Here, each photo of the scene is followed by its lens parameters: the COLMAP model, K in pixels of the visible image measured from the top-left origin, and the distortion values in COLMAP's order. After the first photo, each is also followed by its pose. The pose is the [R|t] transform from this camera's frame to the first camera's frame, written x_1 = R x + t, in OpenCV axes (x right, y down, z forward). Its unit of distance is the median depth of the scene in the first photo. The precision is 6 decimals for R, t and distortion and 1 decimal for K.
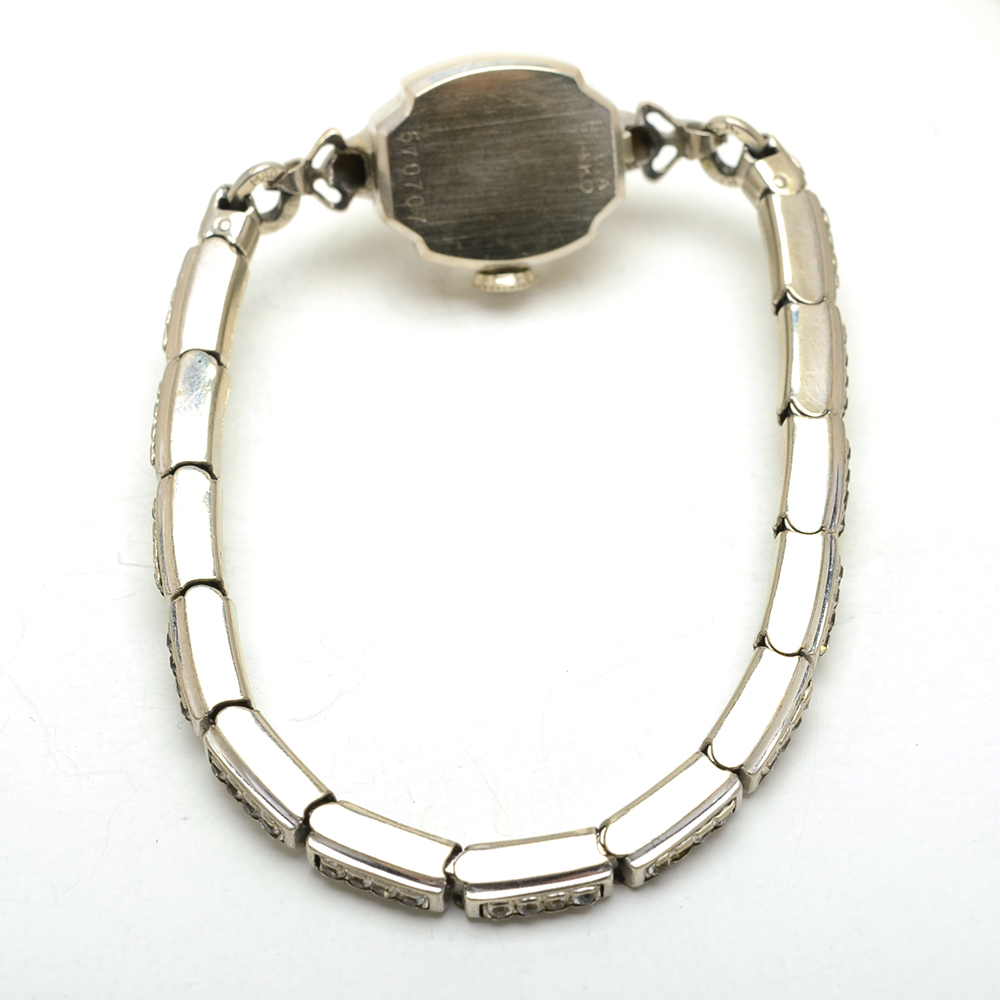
lens RADIAL K [[4574.9, 0, 500.0], [0, 4574.9, 500.0], [0, 0, 1]] dist [0.016993, -9.627297]
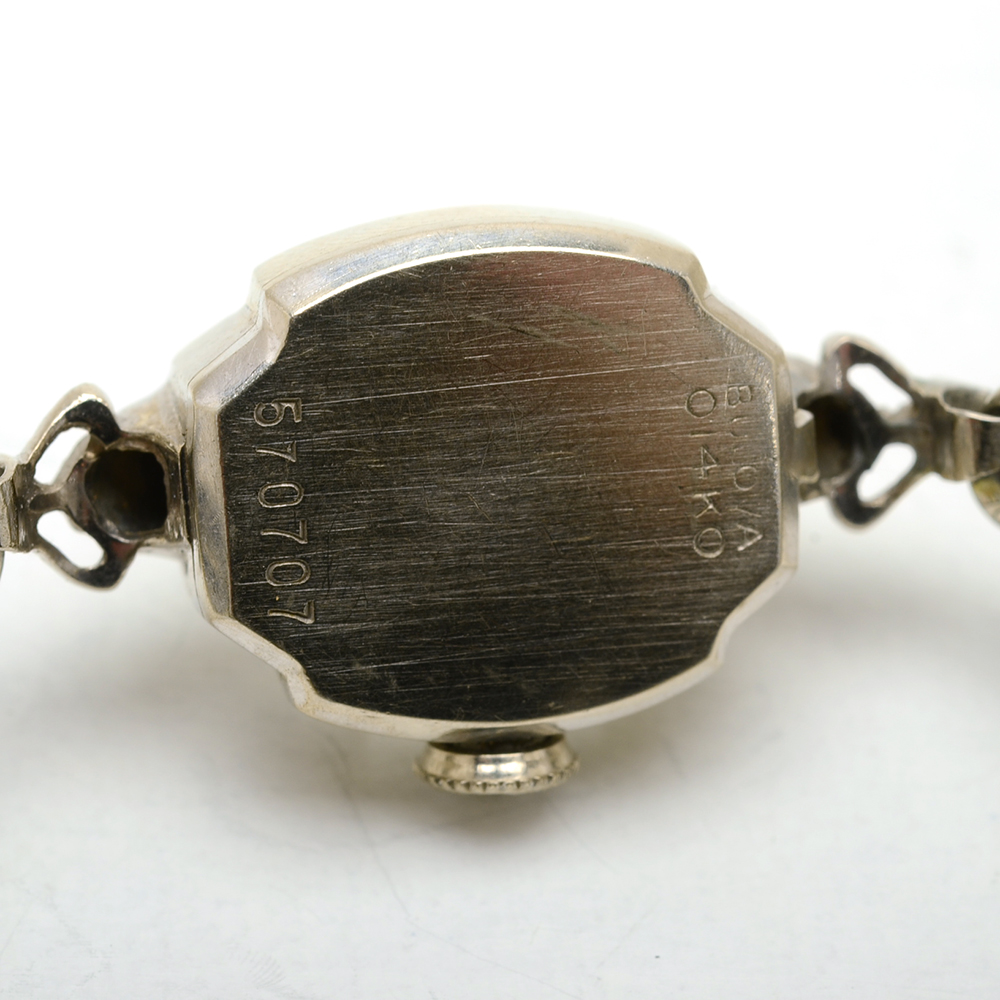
lens RADIAL K [[4574.9, 0, 500.0], [0, 4574.9, 500.0], [0, 0, 1]] dist [0.016993, -9.627297]
pose [[0.998852, 0.019331, 0.043838, -0.017484], [-0.017886, 0.999292, -0.033107, -0.058601], [-0.044447, 0.032285, 0.998490, 0.593702]]
